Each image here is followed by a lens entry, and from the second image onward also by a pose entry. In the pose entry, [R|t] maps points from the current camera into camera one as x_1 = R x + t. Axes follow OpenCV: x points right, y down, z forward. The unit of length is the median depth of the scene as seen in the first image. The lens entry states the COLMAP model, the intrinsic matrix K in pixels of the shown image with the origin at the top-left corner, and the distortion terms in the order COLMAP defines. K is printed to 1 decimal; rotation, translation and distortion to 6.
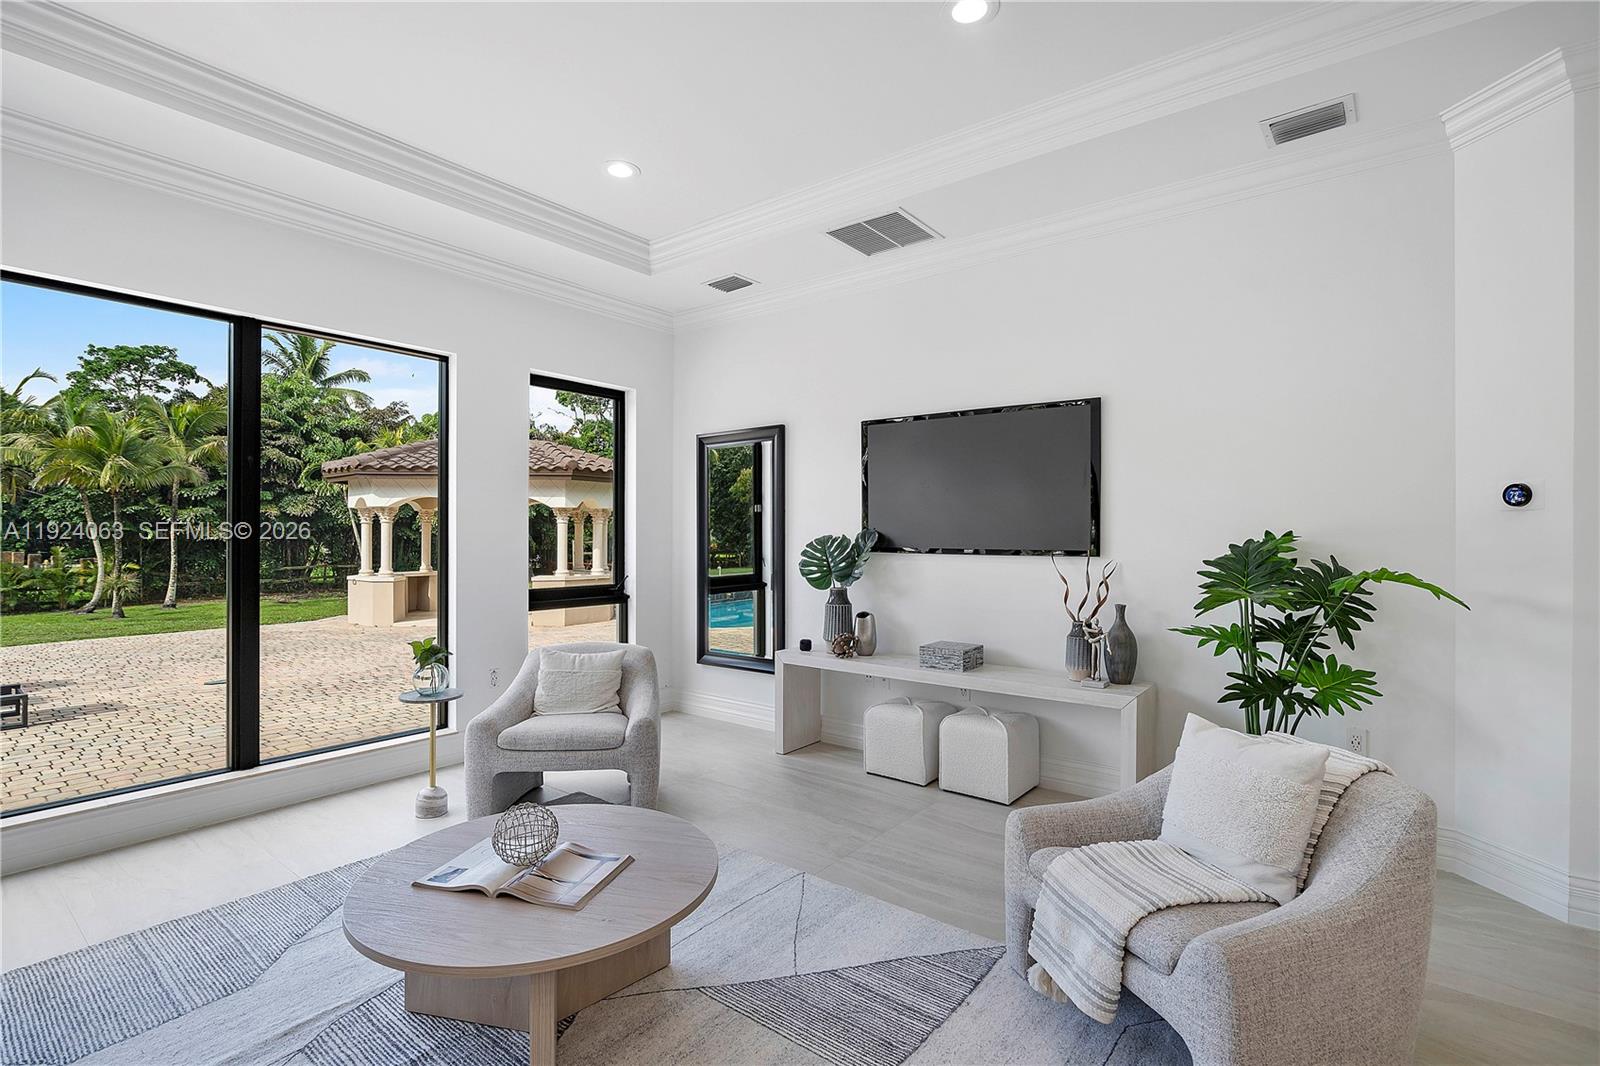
lens RADIAL K [[744.6, 0, 795.1], [0, 744.6, 535.2], [0, 0, 1]] dist [-0.004505, -0.000166]
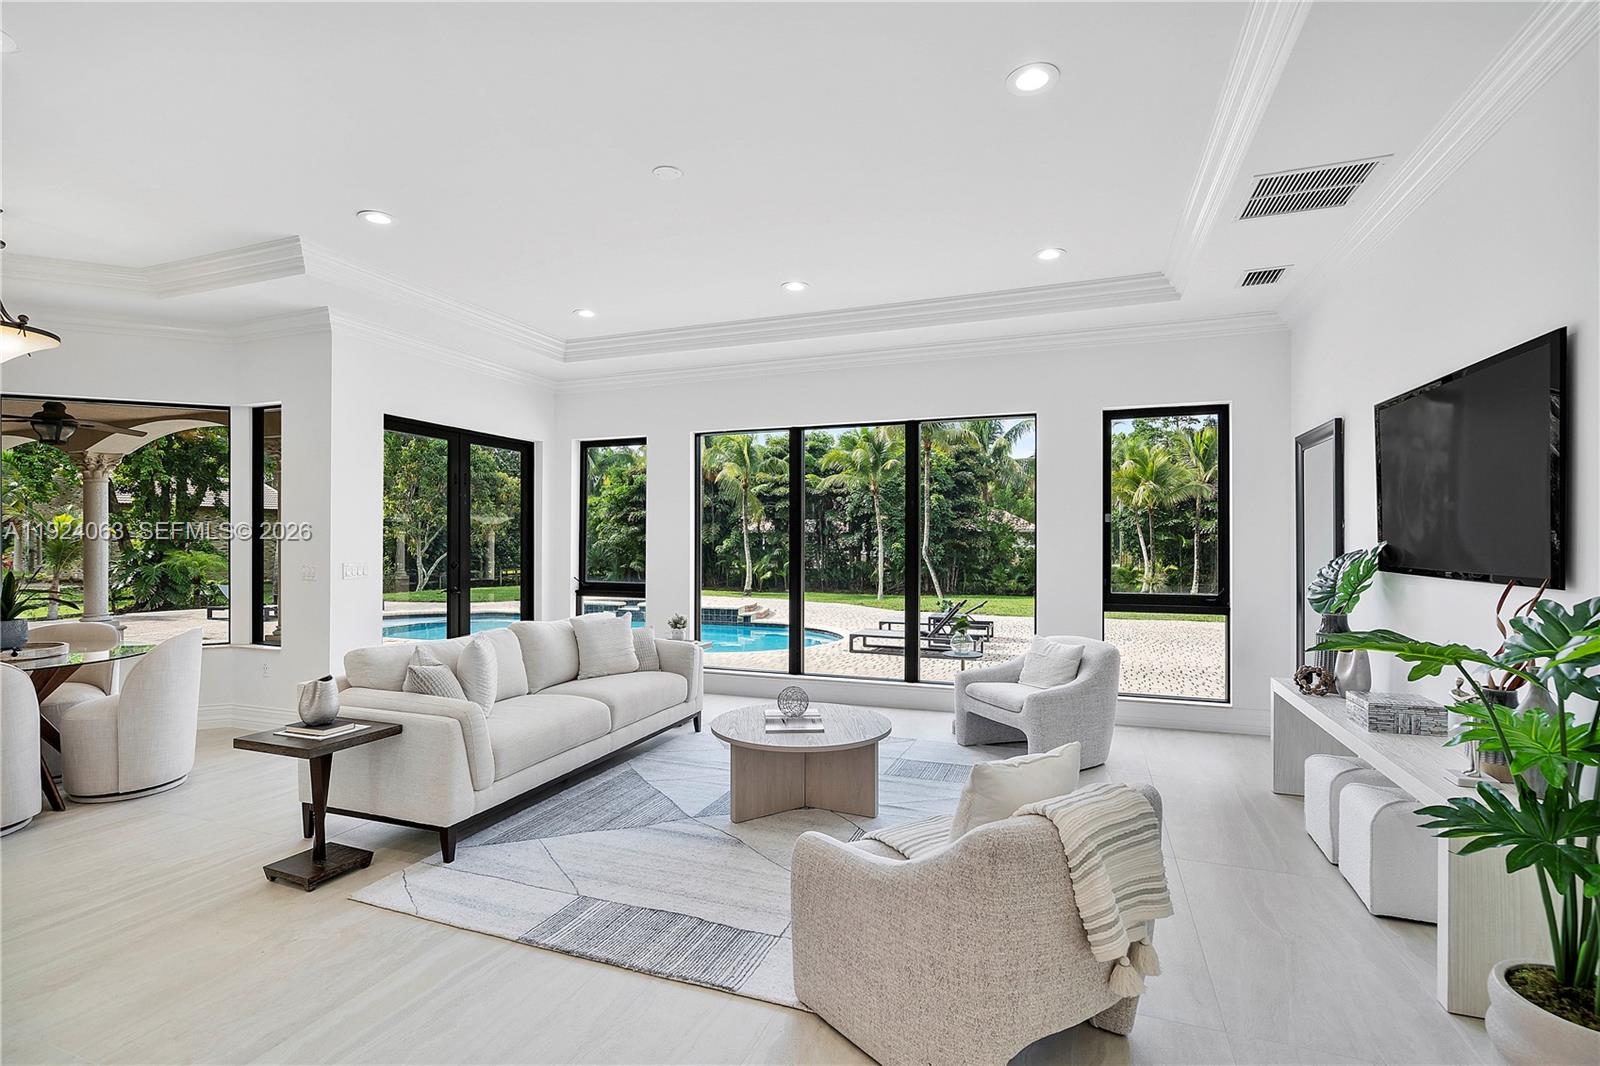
lens RADIAL K [[749.1, 0, 787.7], [0, 749.1, 532.1], [0, 0, 1]] dist [-0.002543, -0.000377]
pose [[0.293188, -0.013016, -0.955966, 0.671270], [-0.000390, 0.999906, -0.013734, -0.007649], [0.956055, 0.004400, 0.293155, 0.173891]]
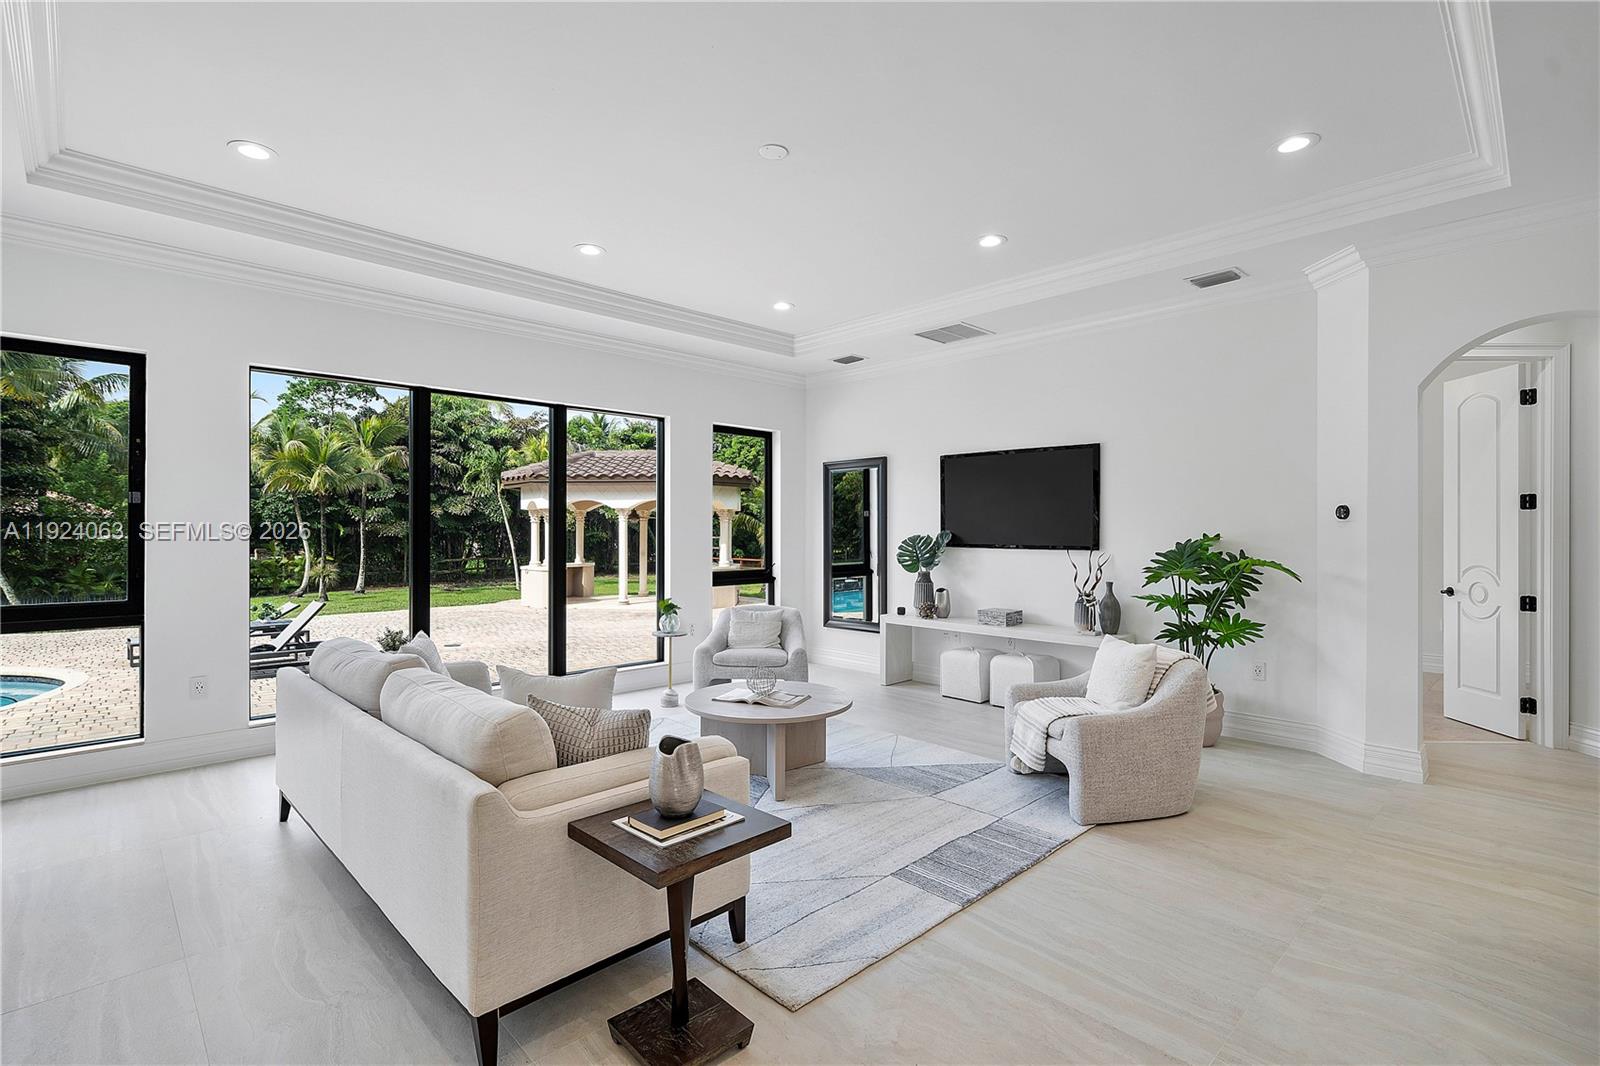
lens RADIAL K [[744.1, 0, 804.3], [0, 744.1, 535.1], [0, 0, 1]] dist [-0.002421, 0.001449]
pose [[0.992046, 0.000171, -0.125877, 0.009617], [0.000600, 0.999981, 0.006083, -0.009146], [0.125875, -0.006110, 0.992027, -0.465823]]
